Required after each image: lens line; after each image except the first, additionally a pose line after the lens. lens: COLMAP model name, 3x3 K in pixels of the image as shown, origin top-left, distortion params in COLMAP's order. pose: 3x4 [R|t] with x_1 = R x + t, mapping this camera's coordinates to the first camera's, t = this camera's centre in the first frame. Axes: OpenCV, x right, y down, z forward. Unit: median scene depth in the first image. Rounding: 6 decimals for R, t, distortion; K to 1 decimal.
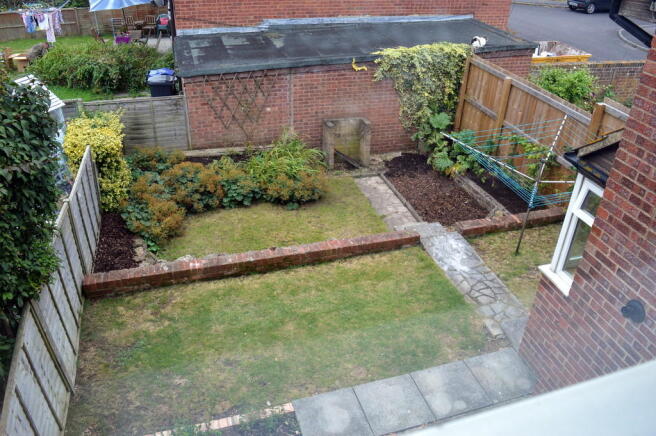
lens RADIAL K [[521.0, 0, 329.9], [0, 521.0, 218.1], [0, 0, 1]] dist [-0.089221, 0.013741]
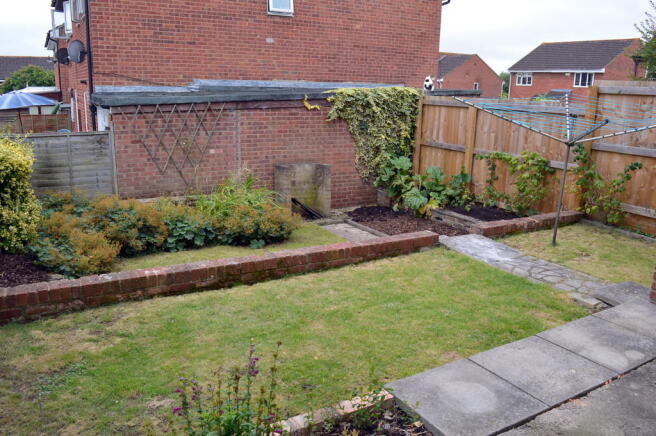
lens RADIAL K [[521.0, 0, 326.5], [0, 521.0, 219.1], [0, 0, 1]] dist [-0.089221, 0.013741]
pose [[0.977561, -0.060984, 0.201631, -0.118353], [0.118818, 0.950010, -0.288728, 0.170085], [-0.173944, 0.306207, 0.935939, 0.216746]]
